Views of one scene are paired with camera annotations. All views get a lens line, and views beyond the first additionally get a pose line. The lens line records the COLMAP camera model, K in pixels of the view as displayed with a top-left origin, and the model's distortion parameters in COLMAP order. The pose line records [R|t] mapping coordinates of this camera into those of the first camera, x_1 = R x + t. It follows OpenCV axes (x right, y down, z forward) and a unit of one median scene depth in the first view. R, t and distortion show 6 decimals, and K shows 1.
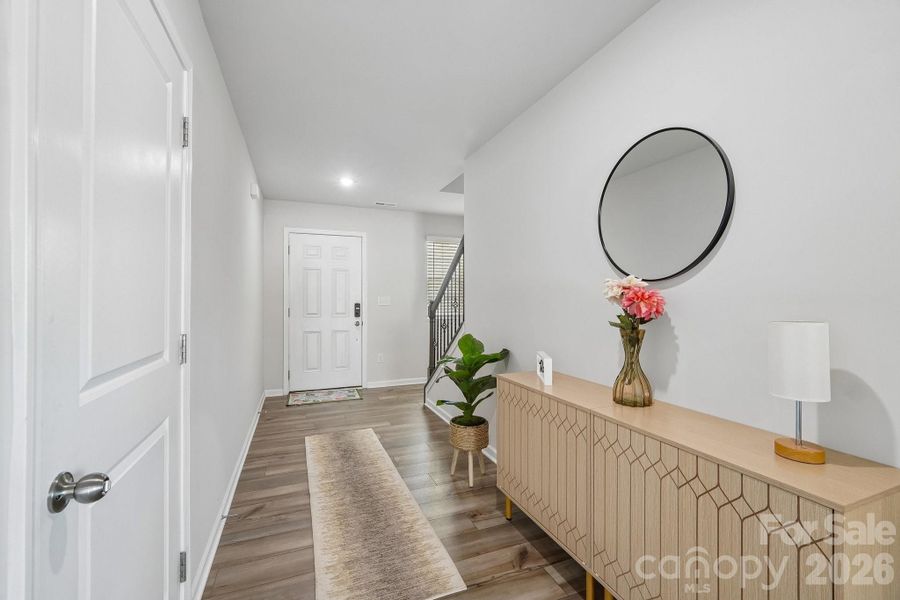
lens RADIAL K [[377.4, 0, 448.6], [0, 377.4, 296.8], [0, 0, 1]] dist [-0.007970, 0.000689]
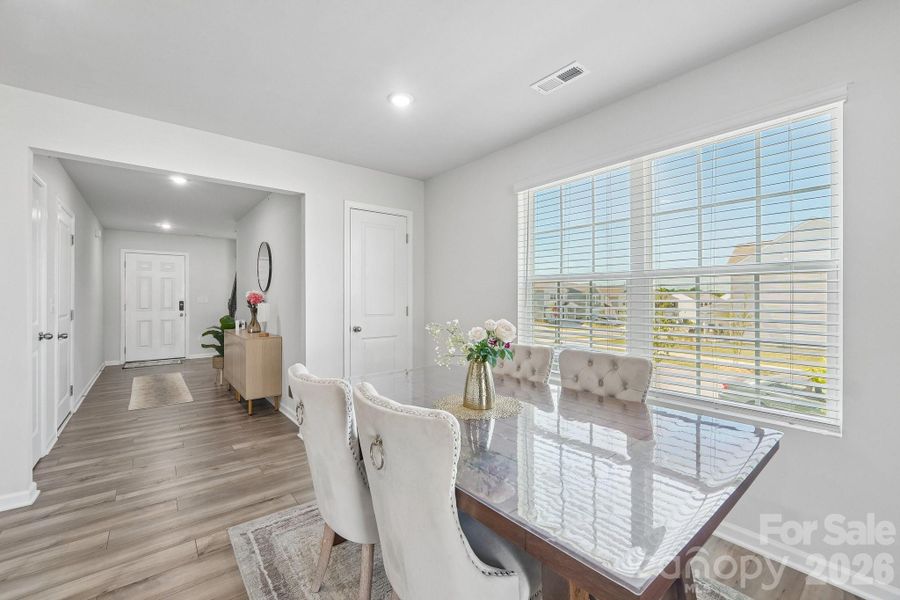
lens RADIAL K [[377.4, 0, 449.4], [0, 377.4, 296.5], [0, 0, 1]] dist [-0.007970, 0.000689]
pose [[0.956906, 0.001737, 0.290394, 0.347818], [-0.001384, 0.999998, -0.001420, -0.000174], [-0.290396, 0.000957, 0.956906, -0.737404]]
